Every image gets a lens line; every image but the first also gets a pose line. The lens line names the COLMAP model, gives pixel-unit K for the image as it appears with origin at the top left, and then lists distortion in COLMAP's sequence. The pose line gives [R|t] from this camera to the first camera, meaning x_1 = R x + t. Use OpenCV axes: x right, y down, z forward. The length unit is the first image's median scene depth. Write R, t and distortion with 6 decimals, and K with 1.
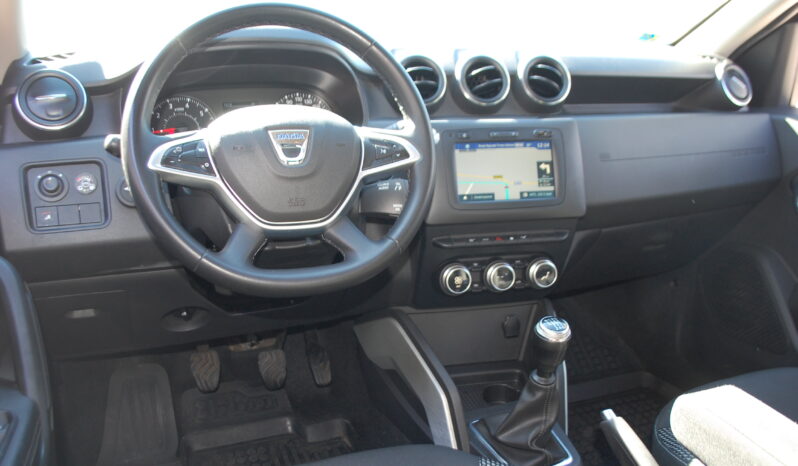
lens RADIAL K [[664.7, 0, 403.4], [0, 664.7, 241.6], [0, 0, 1]] dist [-0.077296, -0.001654]
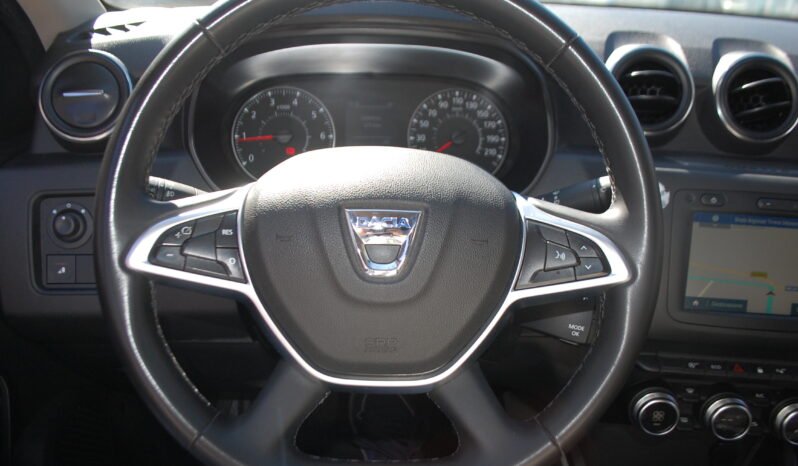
lens RADIAL K [[617.7, 0, 404.8], [0, 617.7, 250.4], [0, 0, 1]] dist [-0.078870, -0.000684]
pose [[0.945136, 0.155088, -0.287516, -0.005587], [-0.116460, 0.982256, 0.147002, -0.160632], [0.305212, -0.105453, 0.946427, 0.396891]]
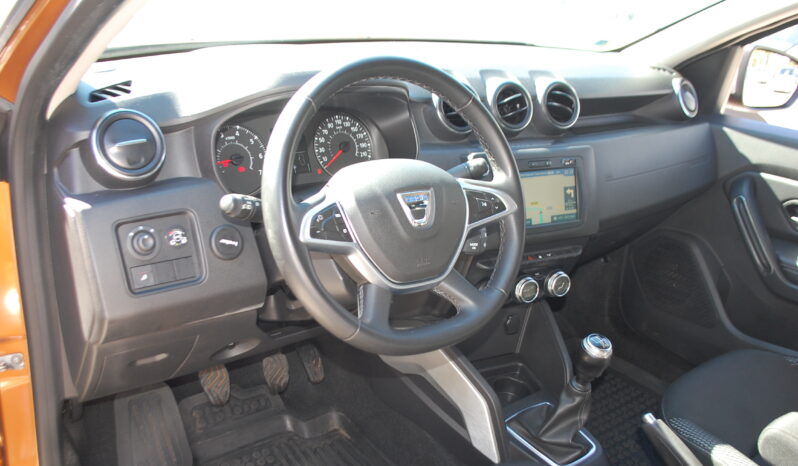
lens RADIAL K [[664.7, 0, 396.8], [0, 664.7, 235.4], [0, 0, 1]] dist [-0.077296, -0.001654]
pose [[0.969983, -0.027475, 0.241617, -0.339177], [0.003623, 0.995119, 0.098614, -0.152699], [-0.243147, -0.094778, 0.965348, 0.002423]]
